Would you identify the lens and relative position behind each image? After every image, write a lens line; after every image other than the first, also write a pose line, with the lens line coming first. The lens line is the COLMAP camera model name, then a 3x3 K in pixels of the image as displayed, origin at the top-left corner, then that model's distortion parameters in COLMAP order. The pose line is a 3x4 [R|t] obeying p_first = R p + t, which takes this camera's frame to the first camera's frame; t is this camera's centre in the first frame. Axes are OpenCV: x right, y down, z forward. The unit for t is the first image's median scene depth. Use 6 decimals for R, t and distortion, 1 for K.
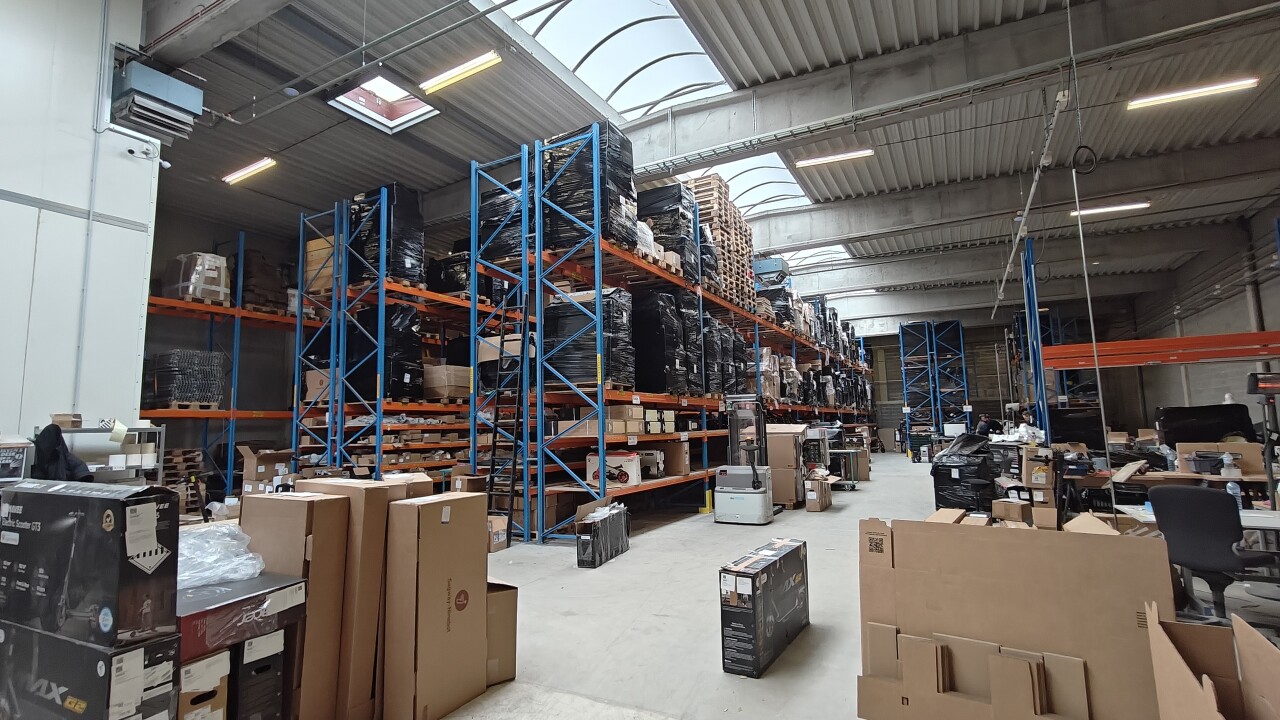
lens RADIAL K [[602.6, 0, 640.0], [0, 602.6, 360.0], [0, 0, 1]] dist [0.005580, 0.001313]
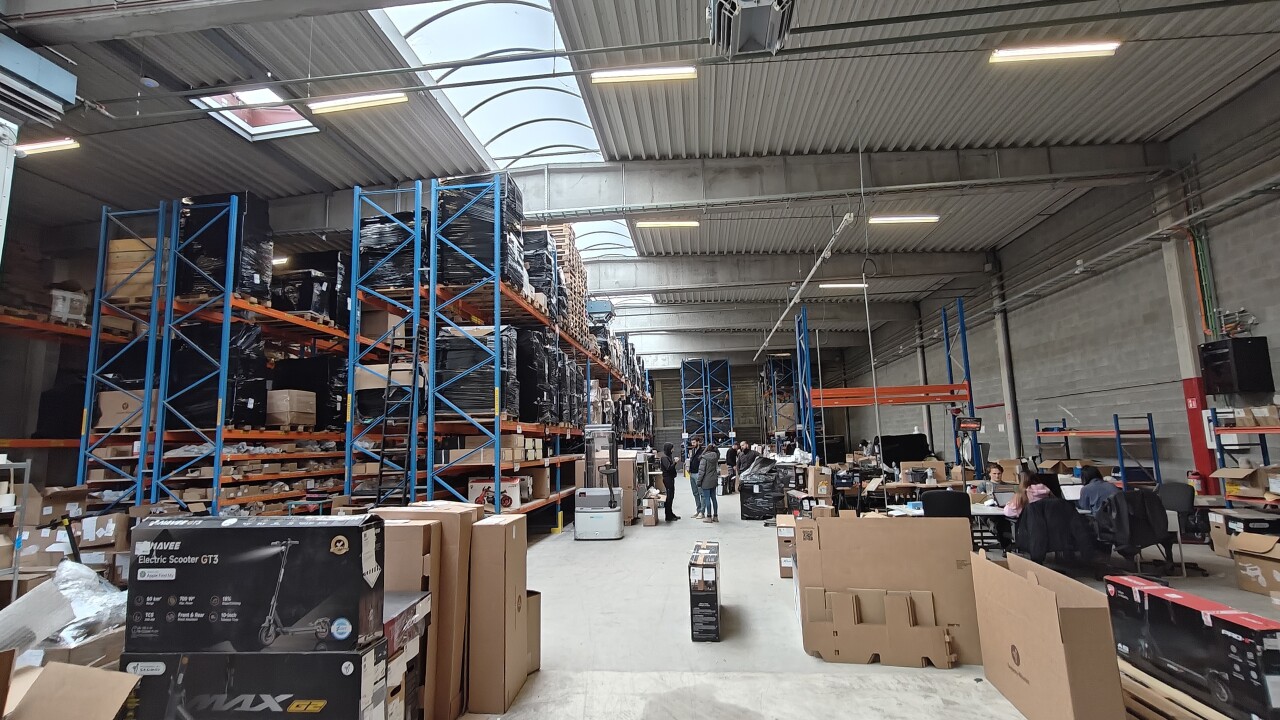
lens RADIAL K [[602.6, 0, 640.0], [0, 602.6, 360.0], [0, 0, 1]] dist [0.005580, 0.001313]
pose [[0.925088, 0.048816, 0.376602, -0.194228], [-0.034469, 0.998404, -0.044745, -0.015682], [-0.378185, 0.028412, 0.925294, -0.080191]]
